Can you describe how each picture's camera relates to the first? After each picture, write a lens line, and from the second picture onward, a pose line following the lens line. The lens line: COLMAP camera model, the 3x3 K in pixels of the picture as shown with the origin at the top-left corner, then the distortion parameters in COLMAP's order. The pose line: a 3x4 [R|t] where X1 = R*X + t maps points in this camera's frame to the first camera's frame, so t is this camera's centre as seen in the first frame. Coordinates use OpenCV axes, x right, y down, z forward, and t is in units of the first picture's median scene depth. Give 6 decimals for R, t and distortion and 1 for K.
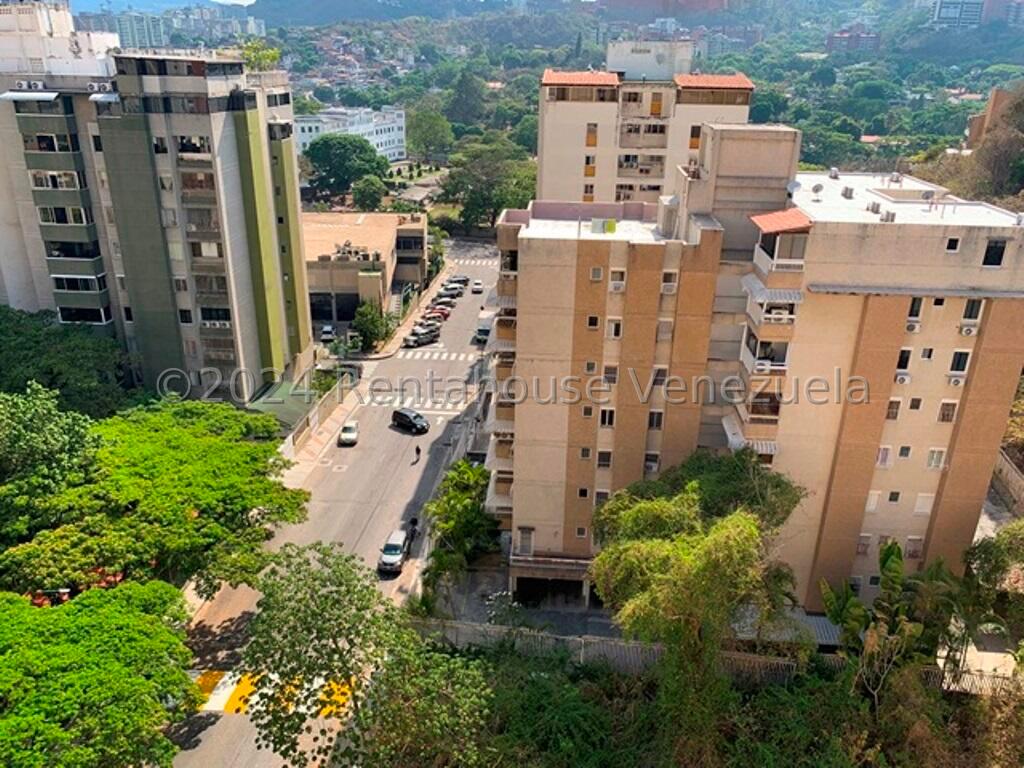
lens RADIAL K [[783.1, 0, 512.0], [0, 783.1, 384.0], [0, 0, 1]] dist [-0.003630, -0.004881]
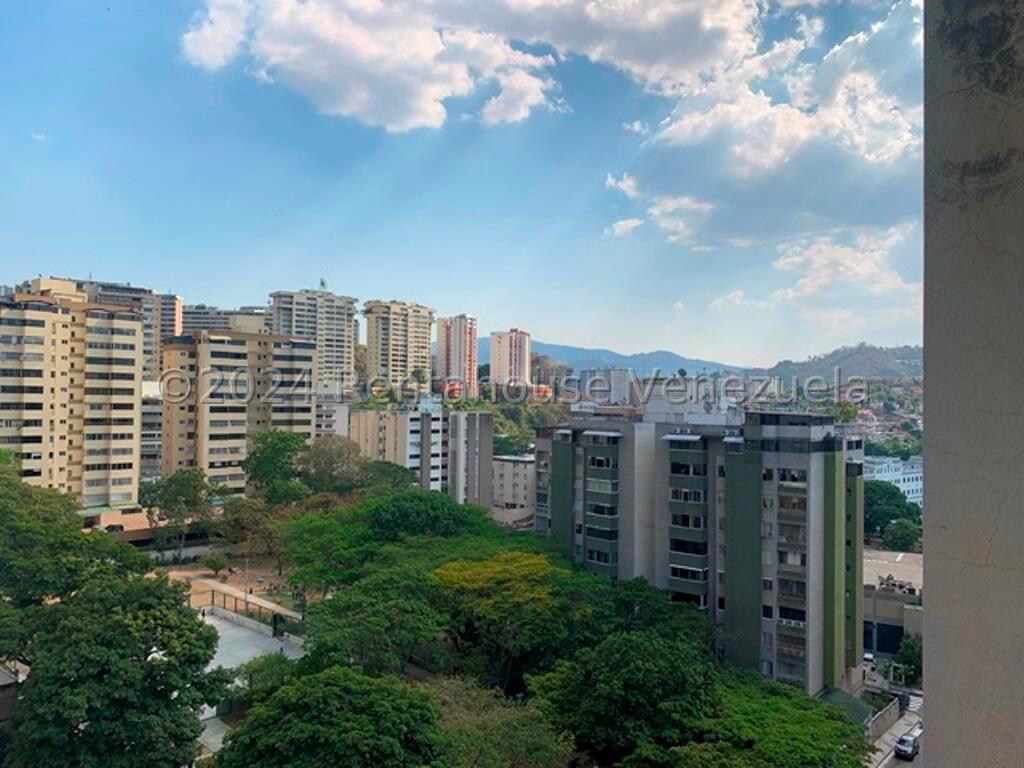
lens RADIAL K [[783.1, 0, 512.0], [0, 783.1, 384.0], [0, 0, 1]] dist [-0.003630, -0.004881]
pose [[0.824980, -0.022133, -0.564729, -0.054533], [-0.215836, 0.911155, -0.351014, 0.103745], [0.522325, 0.411468, 0.746908, -0.253784]]
